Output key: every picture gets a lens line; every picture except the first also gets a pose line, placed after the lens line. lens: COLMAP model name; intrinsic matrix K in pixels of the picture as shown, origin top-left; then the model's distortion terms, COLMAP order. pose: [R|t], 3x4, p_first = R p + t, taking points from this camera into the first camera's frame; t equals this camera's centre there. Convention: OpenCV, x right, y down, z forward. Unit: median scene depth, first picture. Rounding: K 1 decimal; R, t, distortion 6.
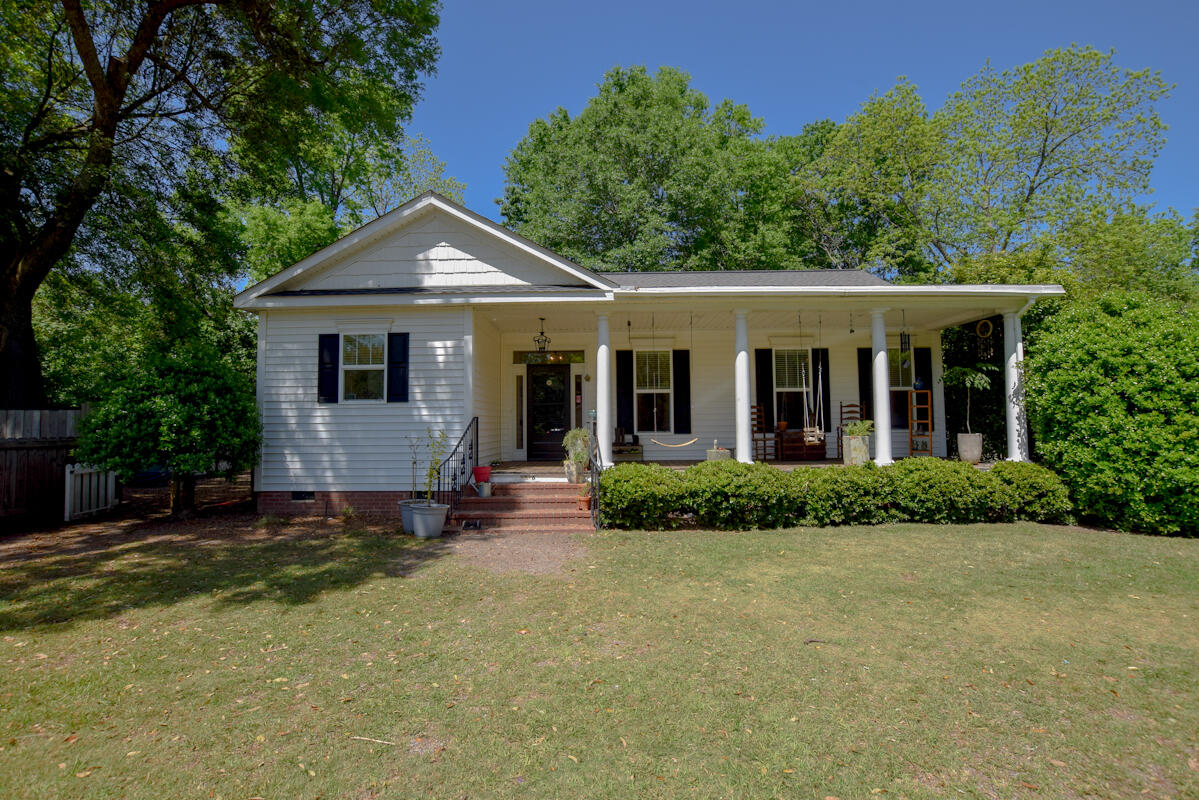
lens RADIAL K [[526.4, 0, 600.0], [0, 526.4, 397.8], [0, 0, 1]] dist [-0.027367, 0.001073]
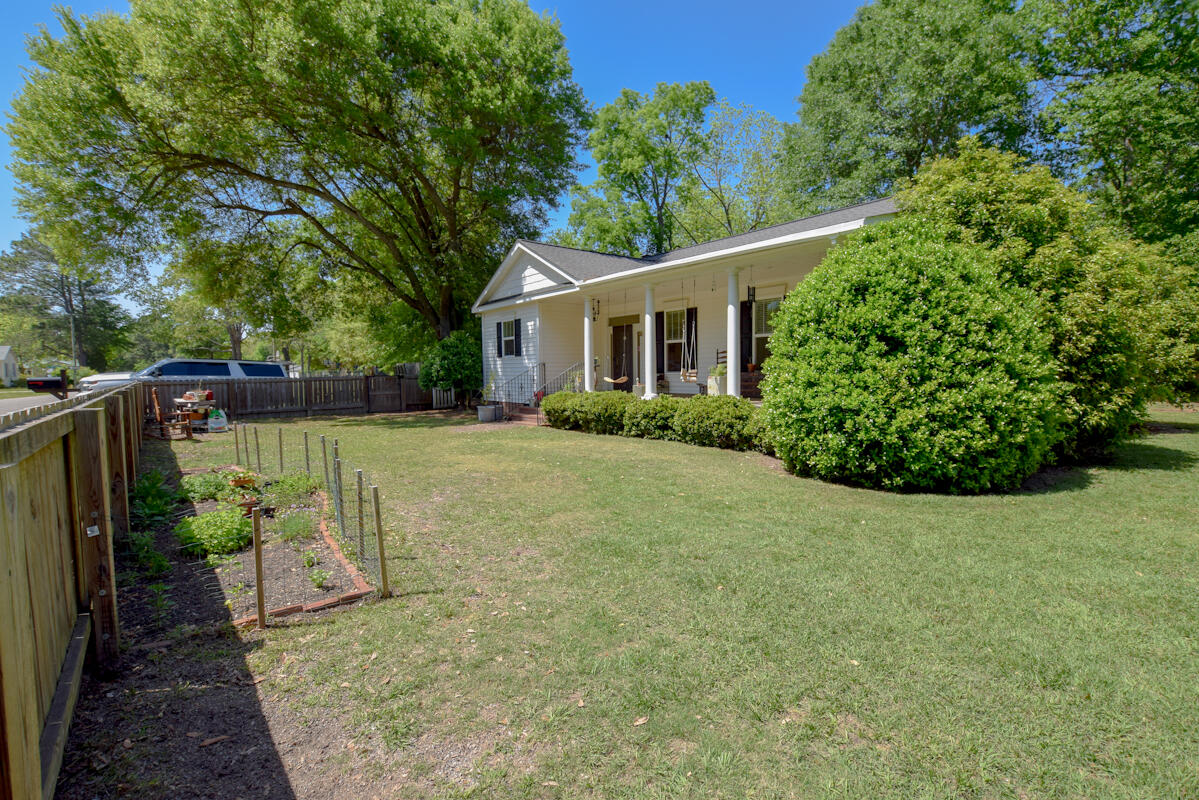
lens RADIAL K [[526.4, 0, 600.0], [0, 526.4, 397.8], [0, 0, 1]] dist [-0.027367, 0.001073]
pose [[0.652374, 0.040887, -0.756793, 1.236063], [0.048098, 0.994297, 0.095180, -0.009003], [0.756369, -0.098493, 0.646688, -0.017809]]
